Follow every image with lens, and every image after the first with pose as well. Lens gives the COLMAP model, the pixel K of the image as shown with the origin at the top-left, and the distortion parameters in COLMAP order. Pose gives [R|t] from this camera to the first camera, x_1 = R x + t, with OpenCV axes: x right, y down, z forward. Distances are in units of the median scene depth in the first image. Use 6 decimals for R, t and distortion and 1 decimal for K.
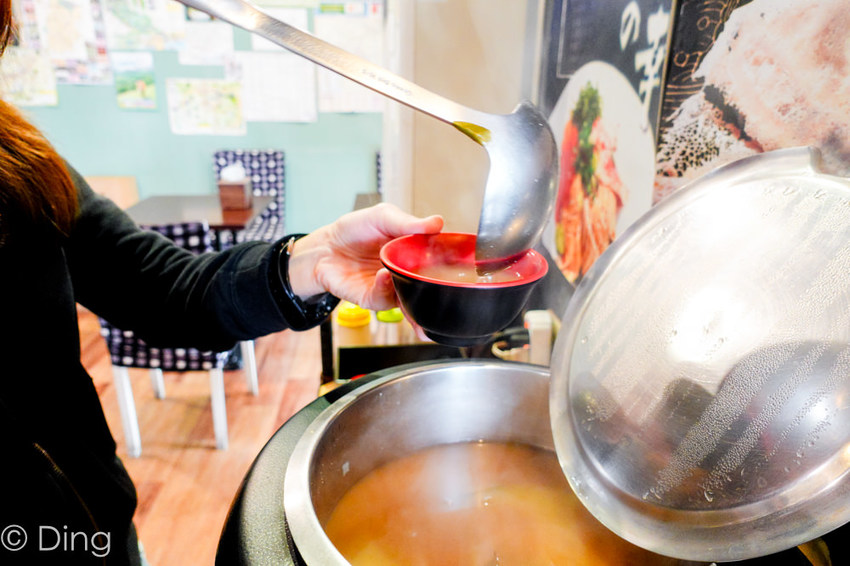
lens RADIAL K [[584.1, 0, 424.2], [0, 584.1, 281.1], [0, 0, 1]] dist [0.000946, -0.001788]
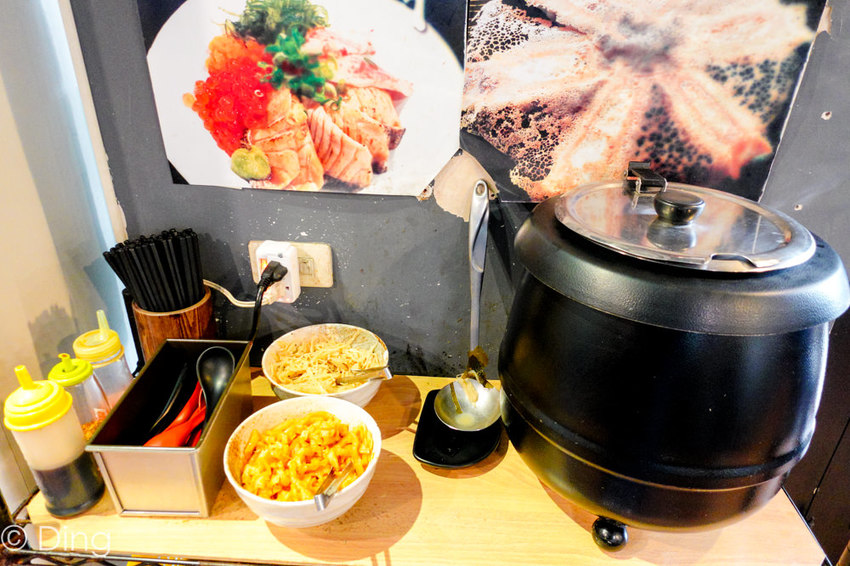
lens RADIAL K [[584.1, 0, 424.1], [0, 584.1, 283.6], [0, 0, 1]] dist [0.000946, -0.001788]
pose [[0.147081, -0.467204, 0.871830, -1.131386], [0.321296, 0.856186, 0.404616, -0.346168], [-0.935487, 0.220604, 0.276040, 0.881079]]
